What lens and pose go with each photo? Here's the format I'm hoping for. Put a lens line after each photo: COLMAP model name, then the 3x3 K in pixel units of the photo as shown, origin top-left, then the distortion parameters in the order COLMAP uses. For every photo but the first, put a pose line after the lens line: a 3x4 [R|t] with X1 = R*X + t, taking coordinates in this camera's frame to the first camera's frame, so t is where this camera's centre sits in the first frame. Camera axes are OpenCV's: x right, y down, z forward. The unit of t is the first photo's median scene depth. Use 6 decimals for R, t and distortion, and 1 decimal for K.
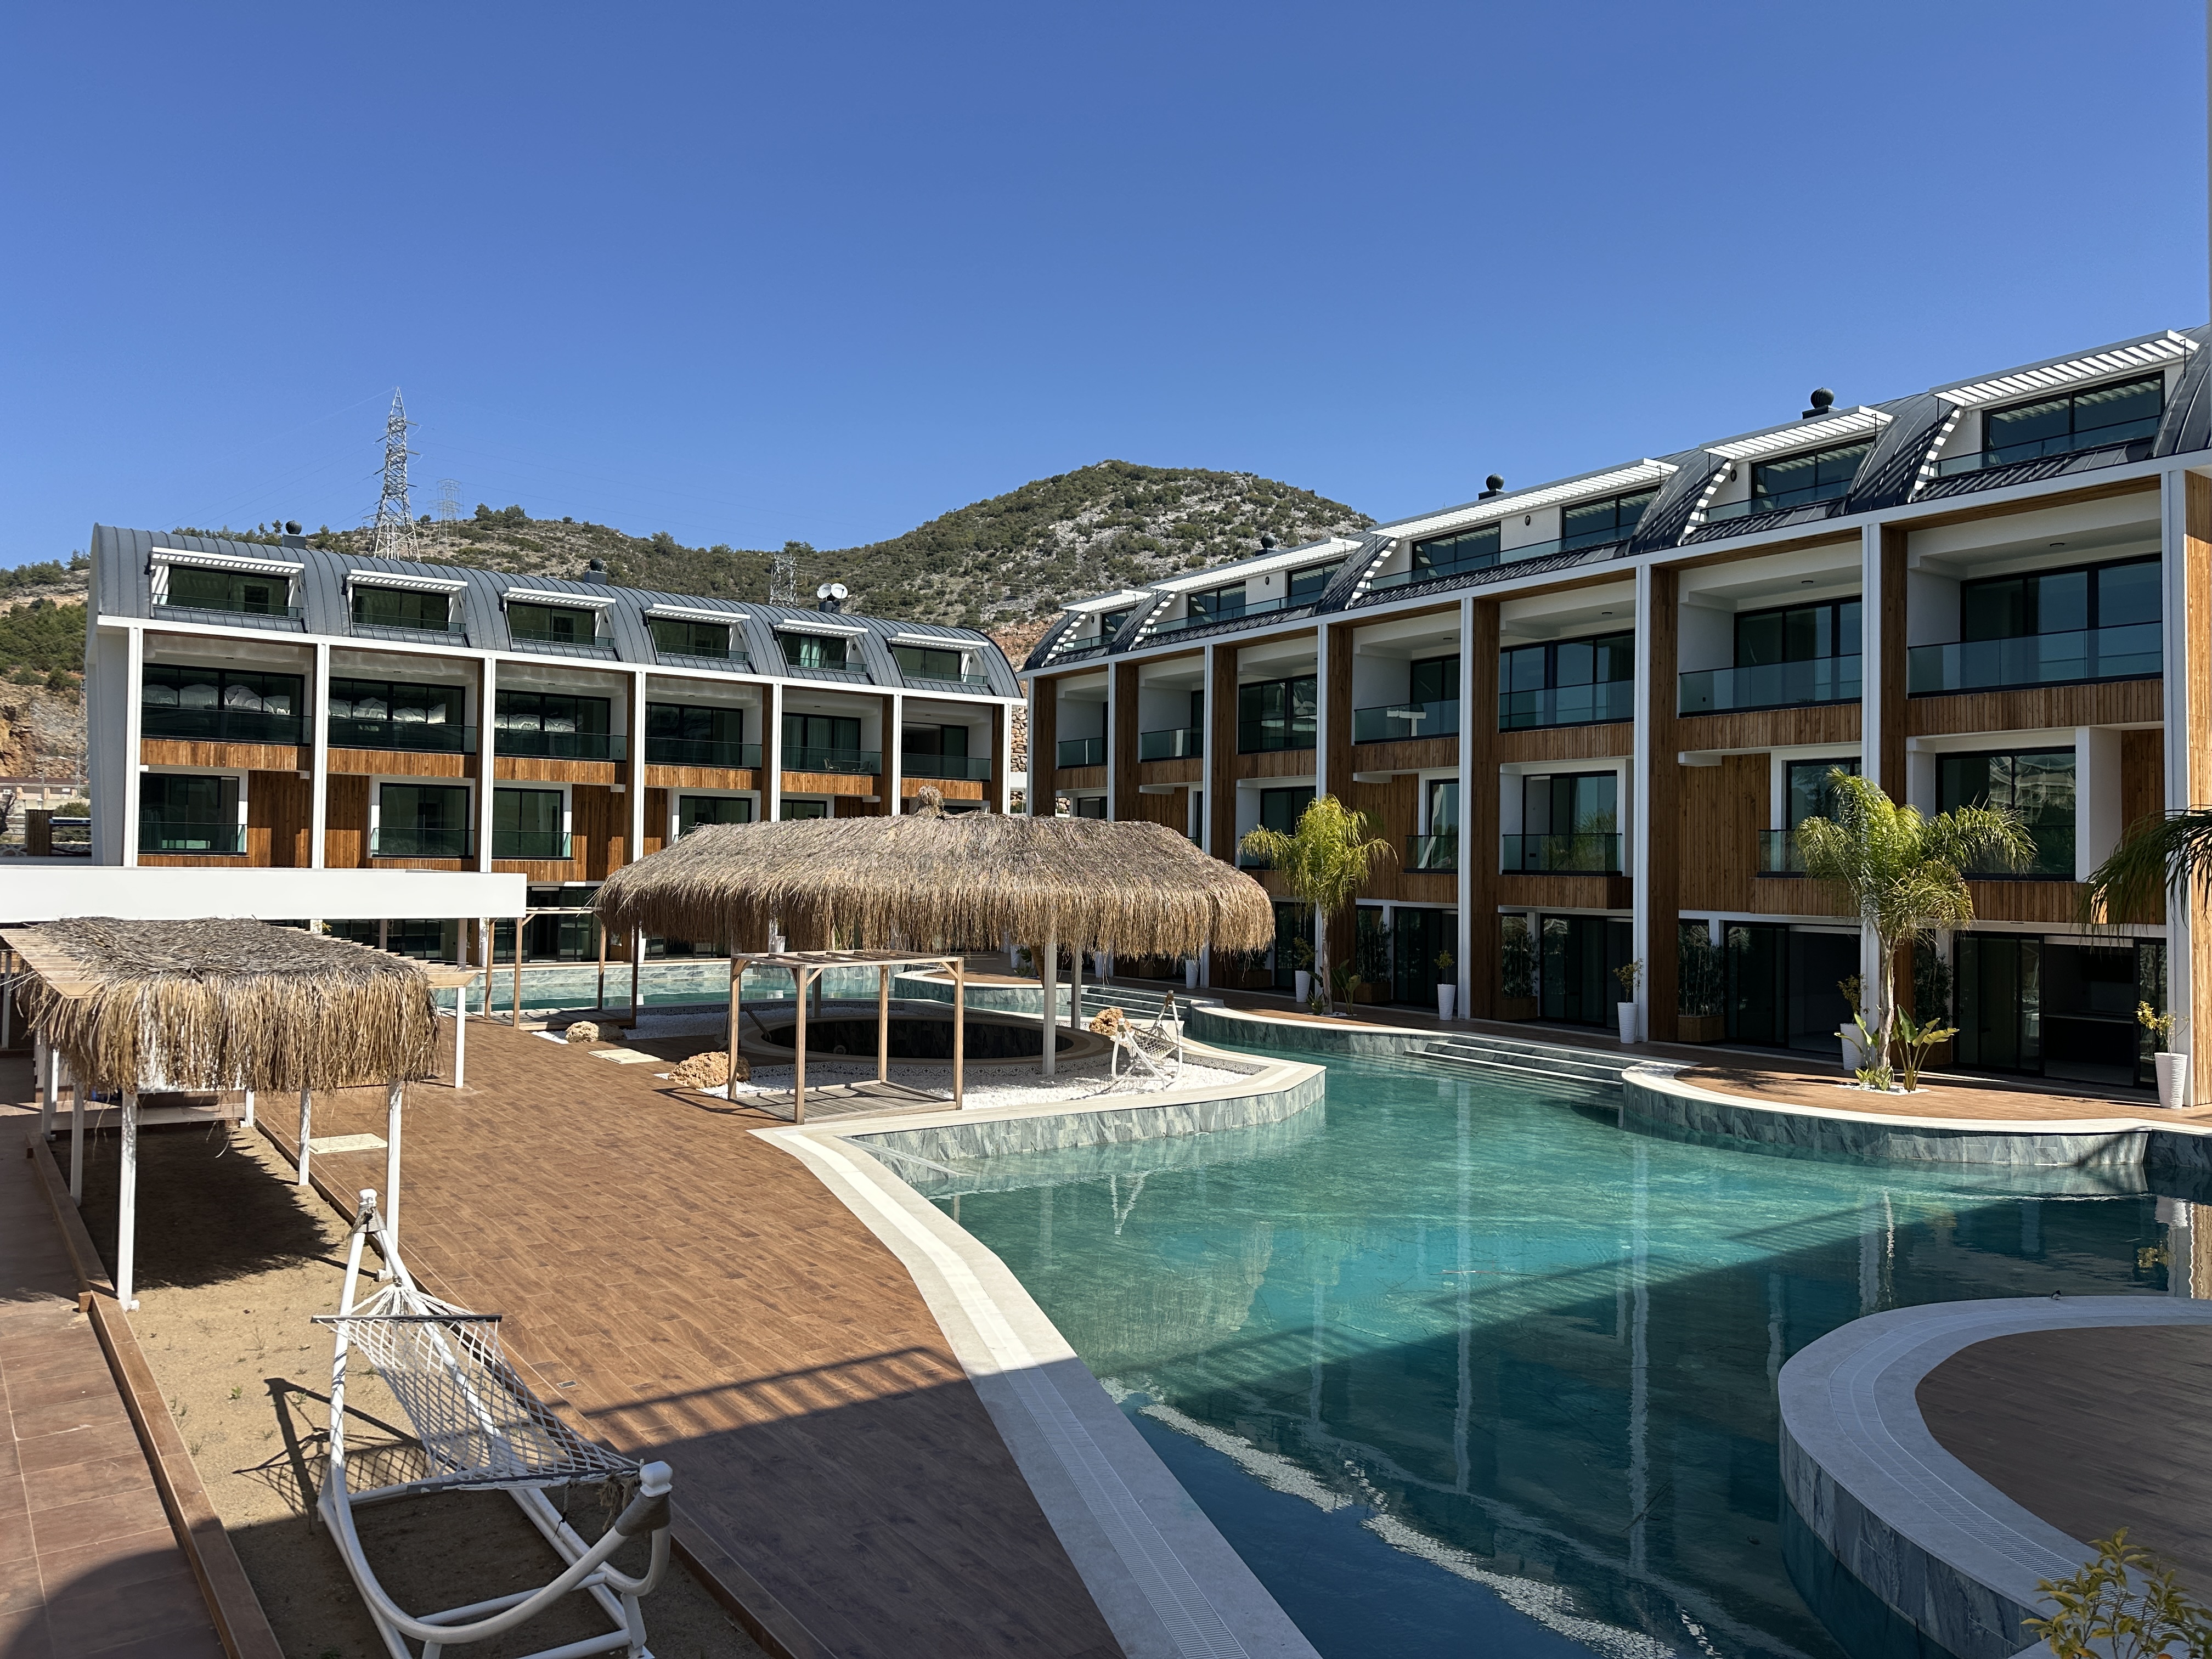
lens RADIAL K [[1530.8, 0, 1106.0], [0, 1530.8, 829.5], [0, 0, 1]] dist [0.124524, -0.188036]
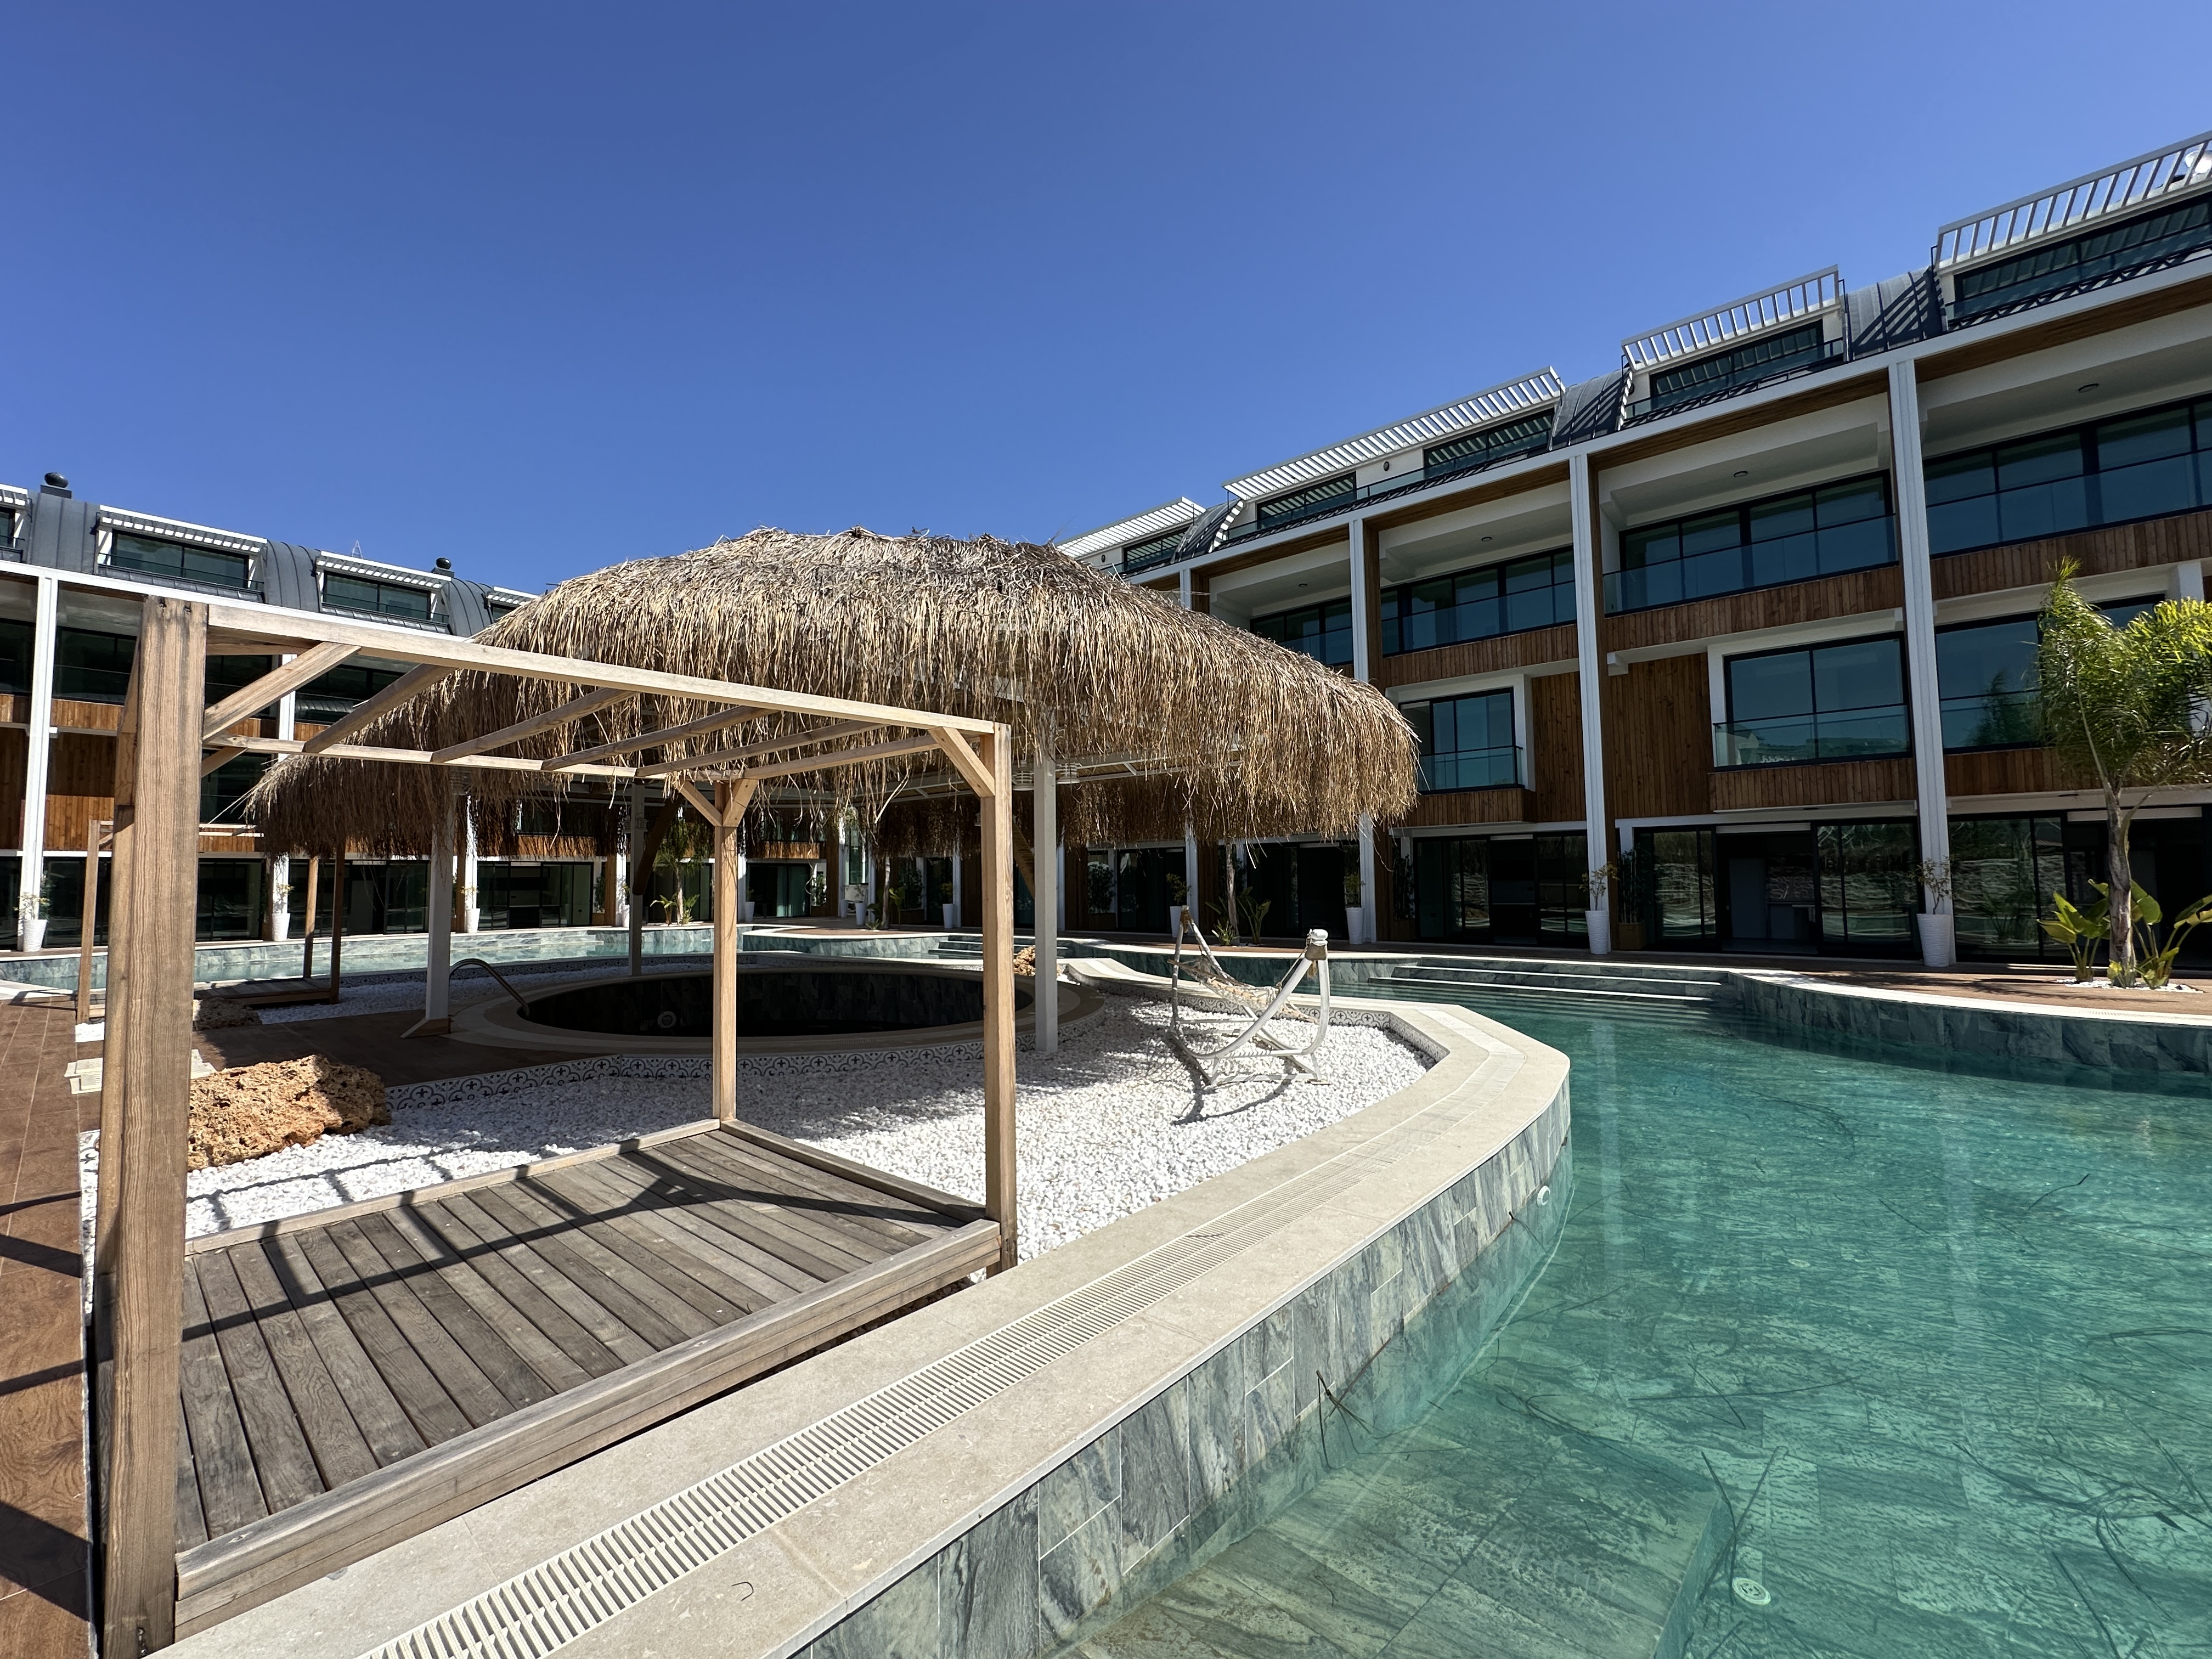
lens RADIAL K [[882.3, 0, 1101.3], [0, 882.3, 831.8], [0, 0, 1]] dist [-0.005424, 0.000245]
pose [[0.967983, -0.011412, 0.250756, -0.078477], [0.019413, 0.999377, -0.029460, 0.072325], [-0.250264, 0.033384, 0.967602, 0.549424]]
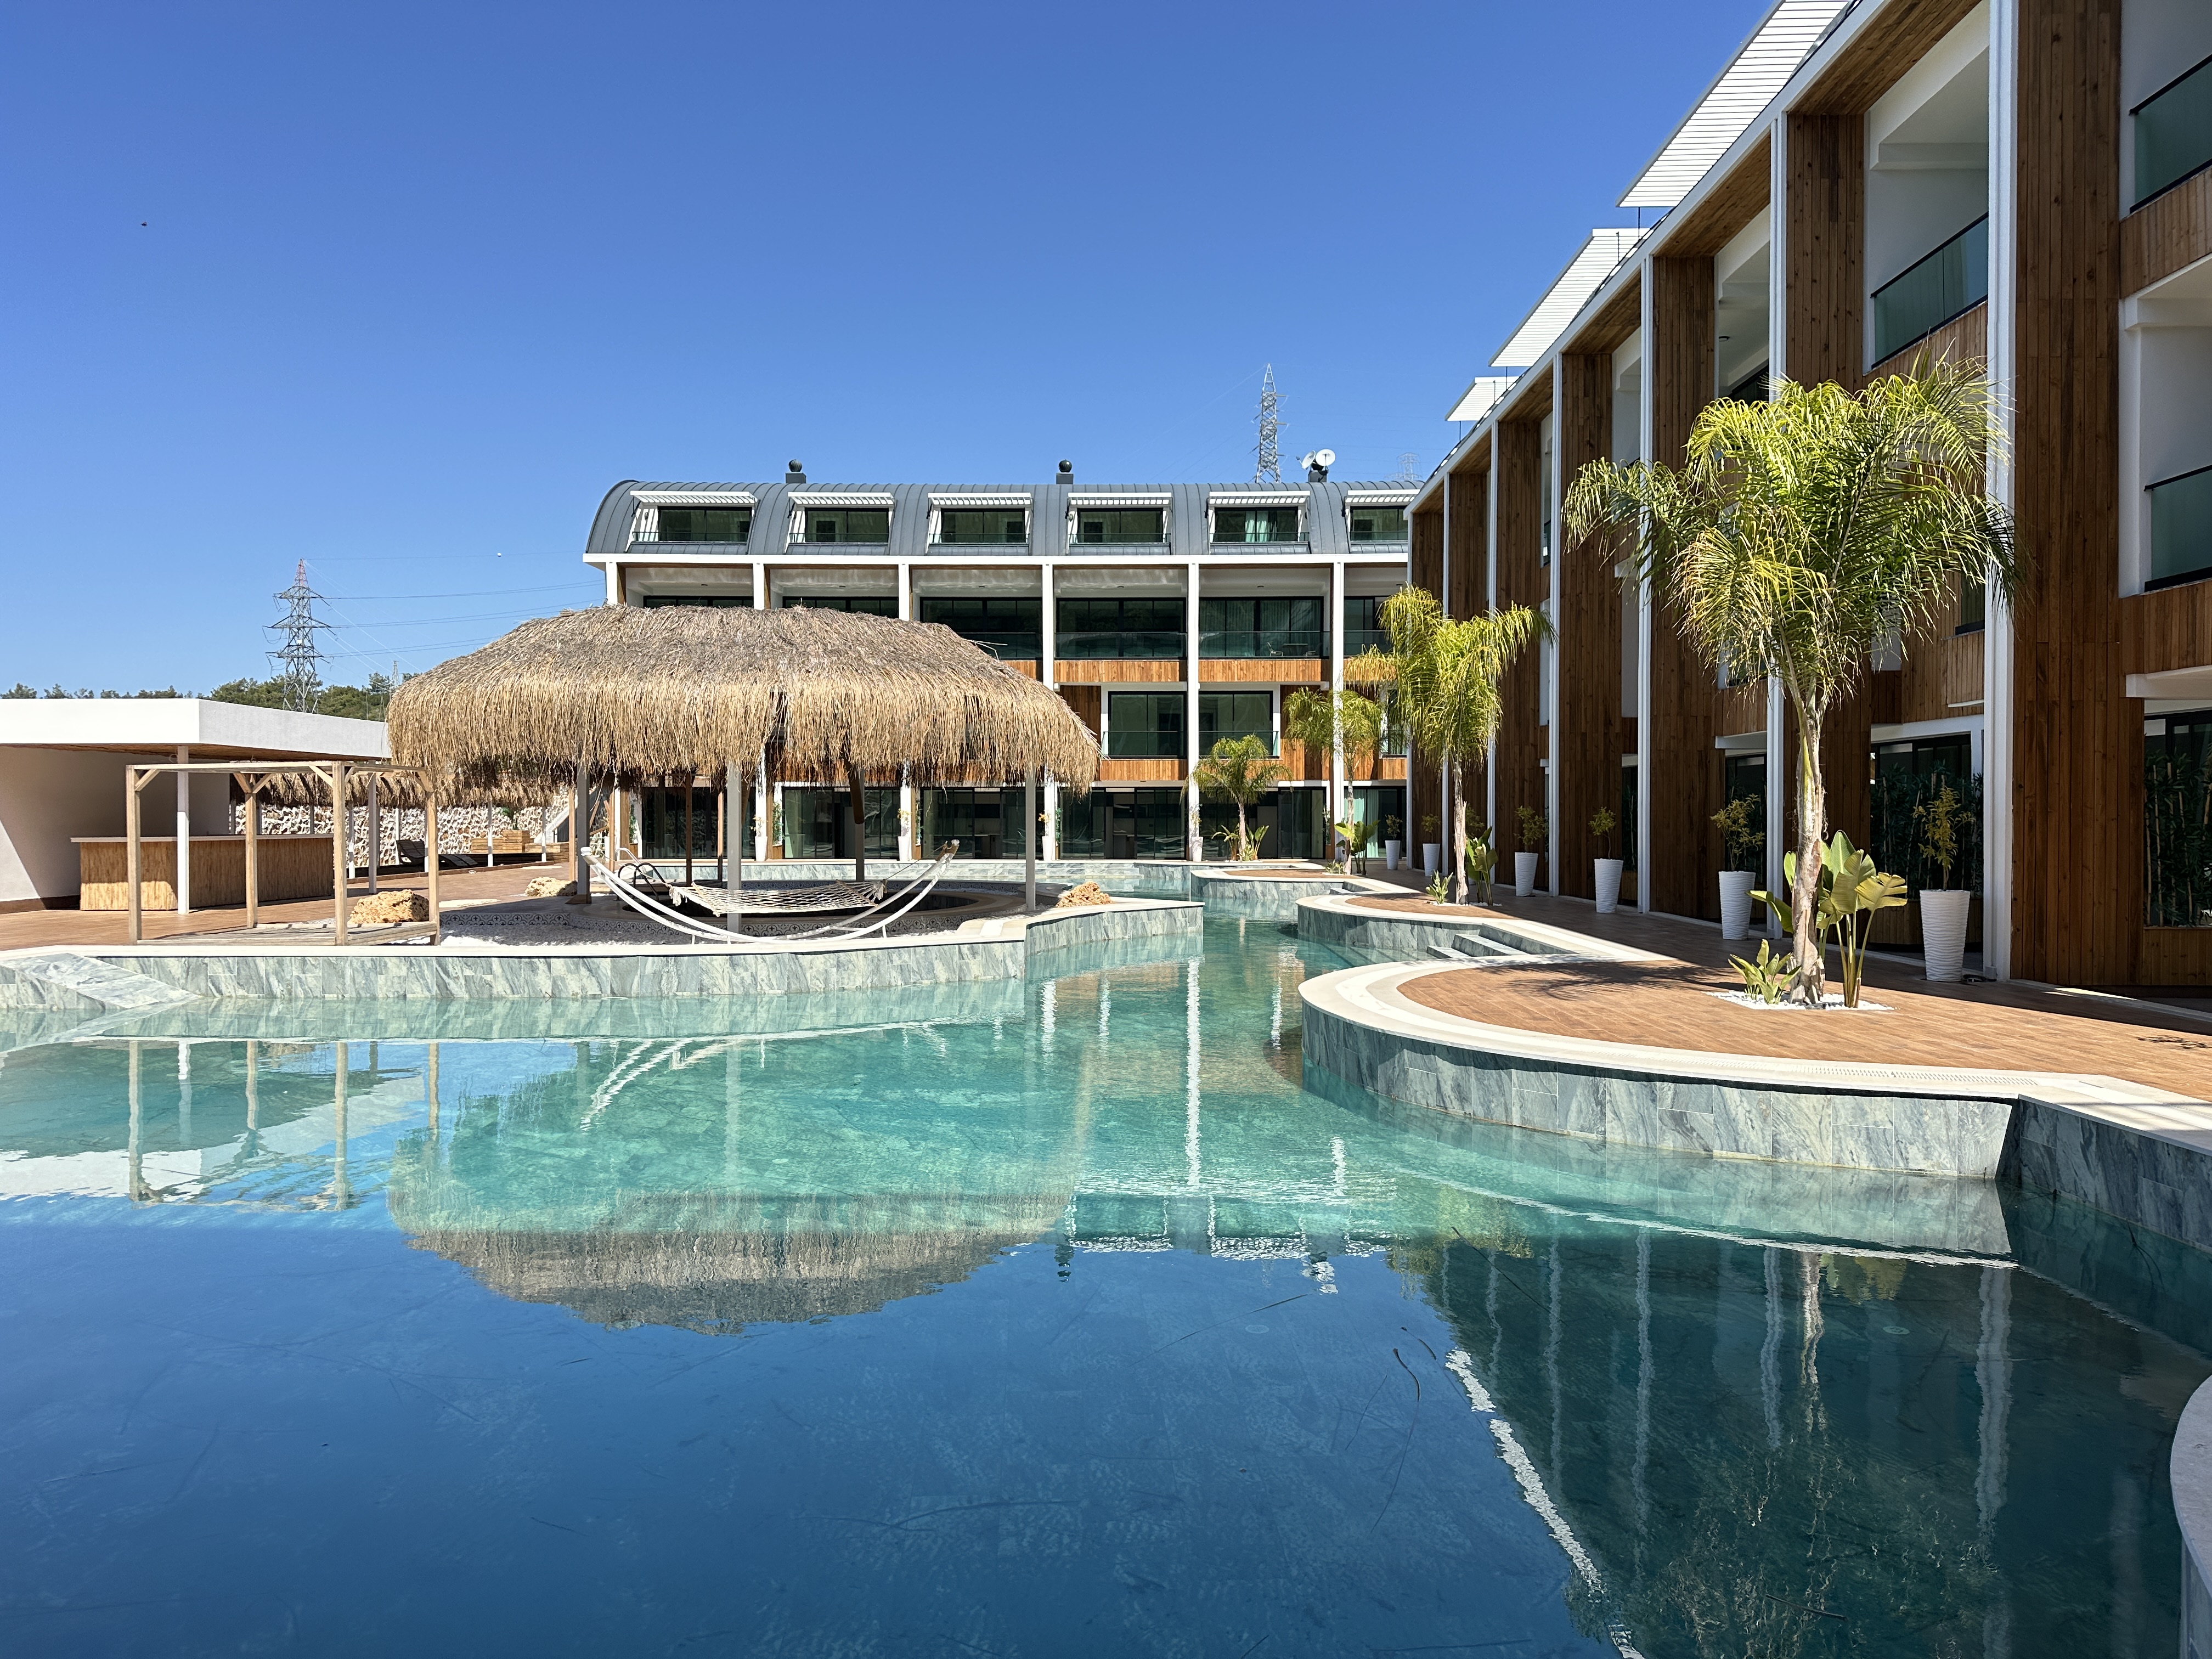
lens RADIAL K [[1530.8, 0, 1106.0], [0, 1530.8, 829.5], [0, 0, 1]] dist [0.124524, -0.188036]
pose [[0.811389, -0.010466, -0.584412, 0.472984], [0.027406, 0.999421, 0.020153, 0.075271], [0.583863, -0.032369, 0.811206, 0.373985]]
